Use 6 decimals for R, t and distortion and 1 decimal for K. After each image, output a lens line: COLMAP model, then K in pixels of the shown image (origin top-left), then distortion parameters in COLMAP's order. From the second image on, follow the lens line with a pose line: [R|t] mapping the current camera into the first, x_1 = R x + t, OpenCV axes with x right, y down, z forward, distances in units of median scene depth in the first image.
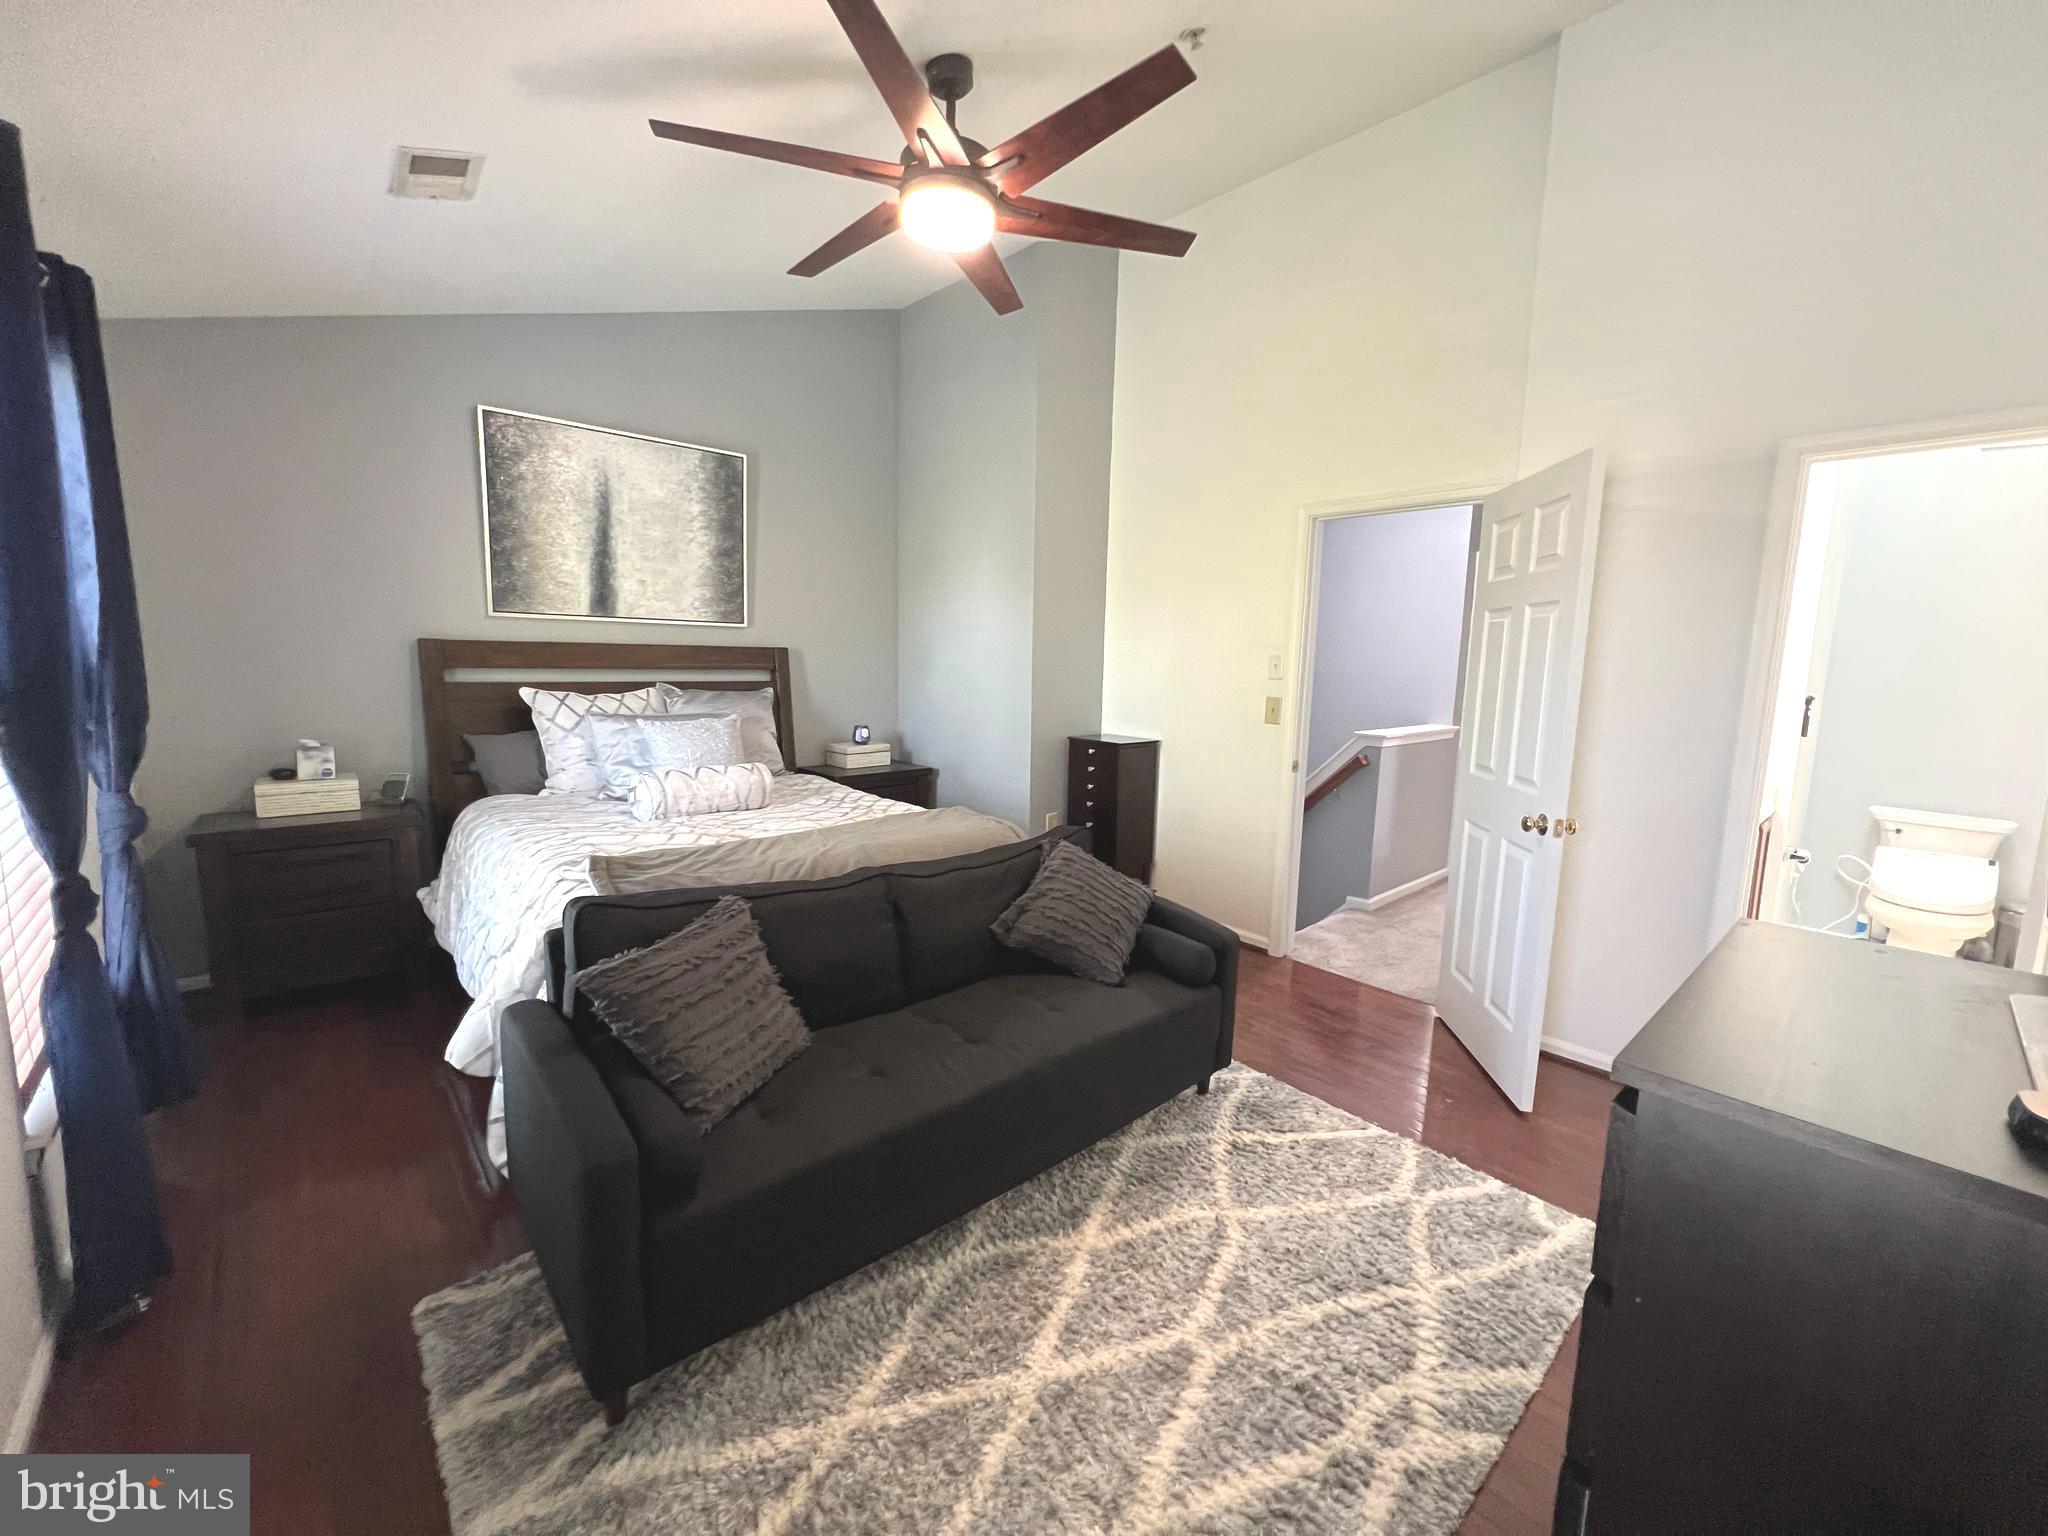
lens RADIAL K [[819.8, 0, 1023.6], [0, 819.8, 764.0], [0, 0, 1]] dist [-0.002525, 0.000012]
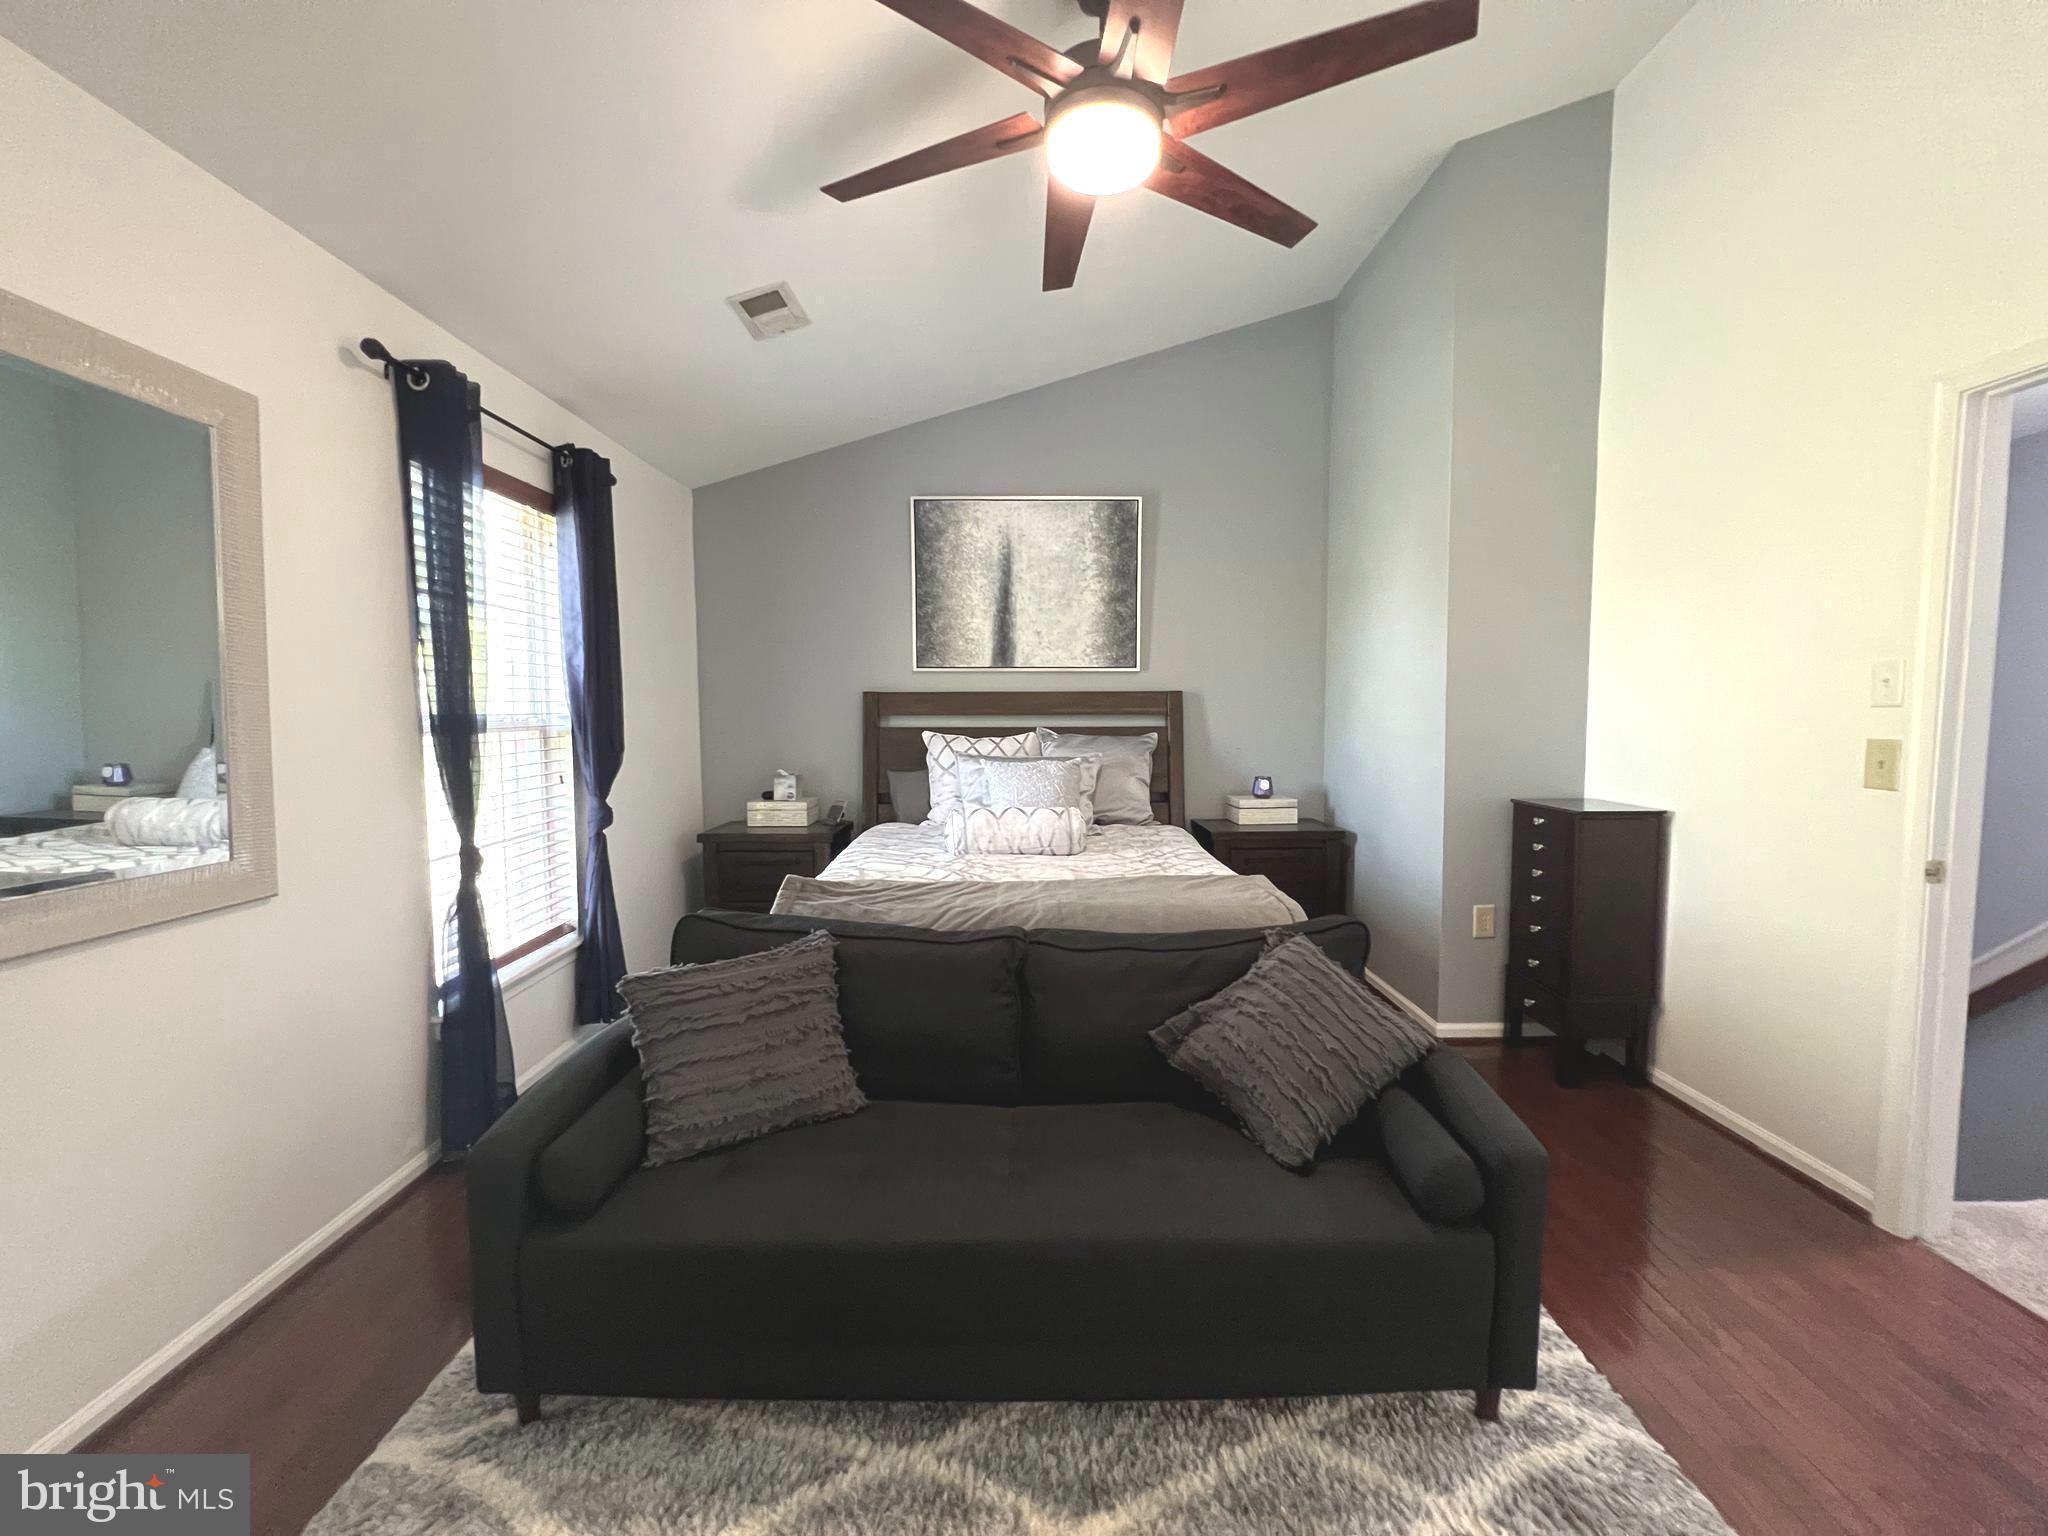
lens RADIAL K [[819.8, 0, 1023.6], [0, 819.8, 764.0], [0, 0, 1]] dist [-0.002525, 0.000012]
pose [[0.747684, 0.018261, -0.663803, 0.259613], [-0.066960, 0.996600, -0.048006, -0.001895], [0.660670, 0.080342, 0.746365, 0.242941]]
